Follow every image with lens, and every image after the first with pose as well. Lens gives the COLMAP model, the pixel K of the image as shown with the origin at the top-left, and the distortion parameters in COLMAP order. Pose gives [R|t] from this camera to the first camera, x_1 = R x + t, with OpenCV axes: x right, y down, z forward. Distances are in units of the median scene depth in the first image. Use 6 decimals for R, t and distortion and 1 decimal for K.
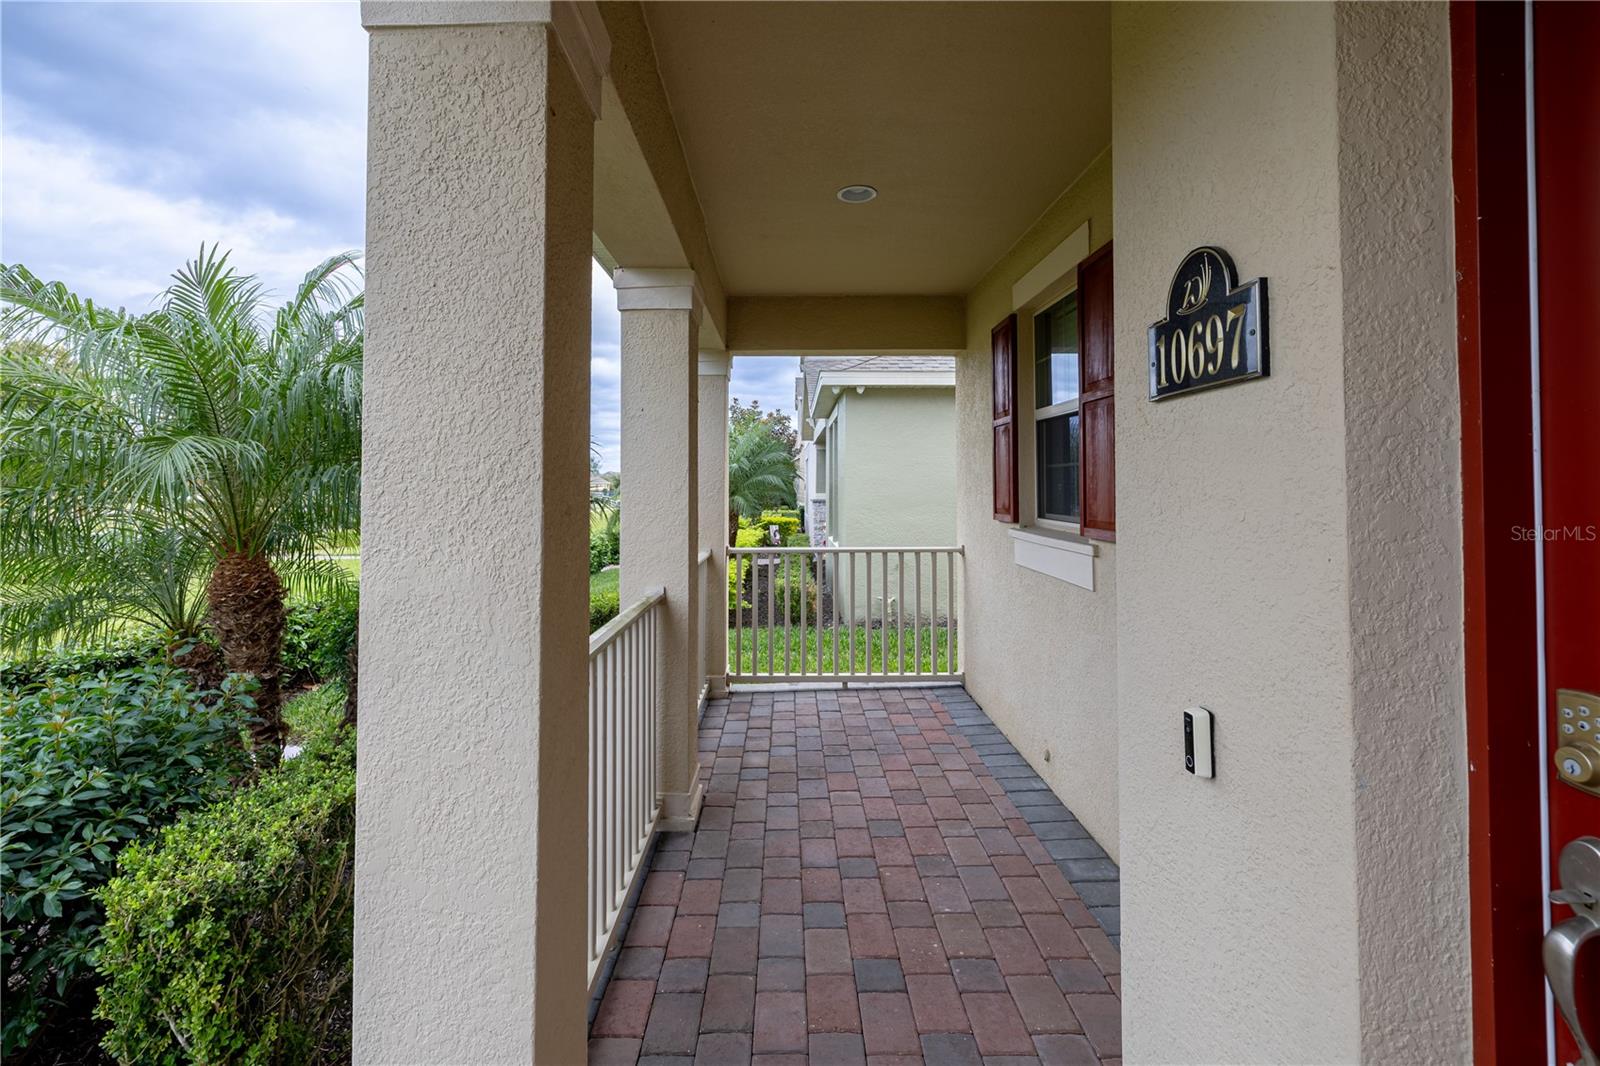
lens RADIAL K [[698.3, 0, 799.0], [0, 698.3, 463.1], [0, 0, 1]] dist [0.000192, 0.000027]
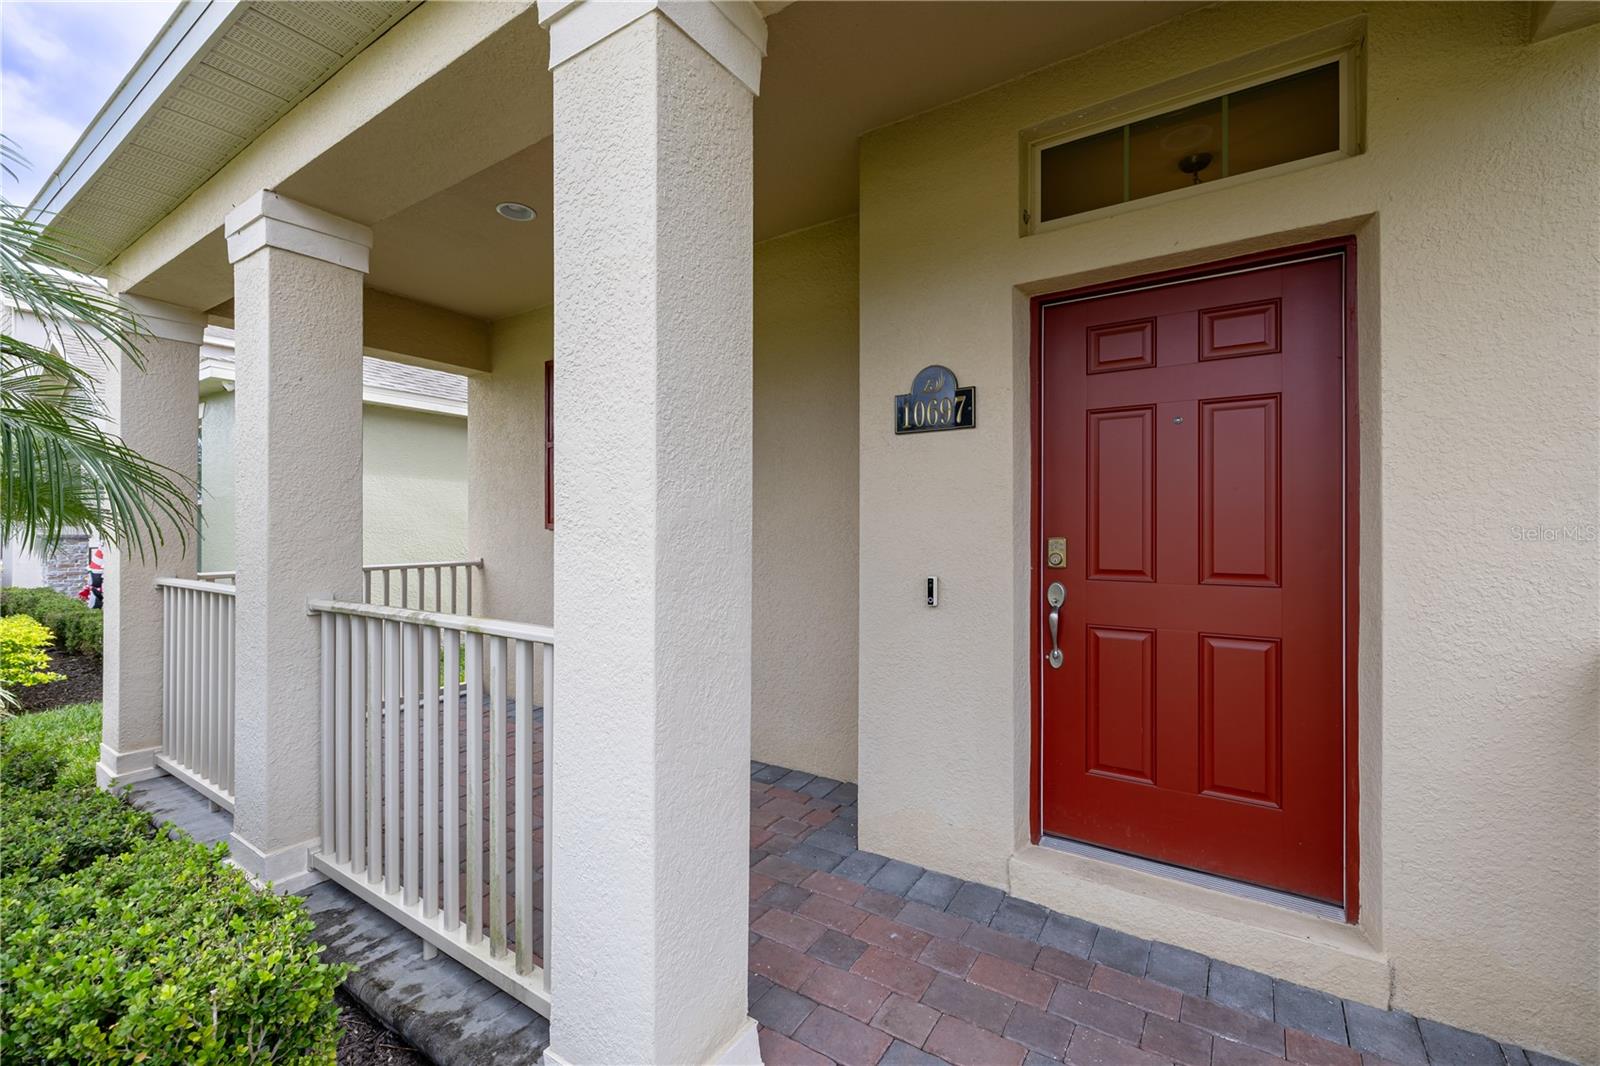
lens RADIAL K [[680.5, 0, 794.7], [0, 680.5, 522.2], [0, 0, 1]] dist [0.000878, 0.000111]
pose [[0.532605, 0.008469, 0.846321, -1.373276], [-0.021806, 0.999755, 0.003719, 0.174010], [-0.846083, -0.020435, 0.532660, 0.217631]]
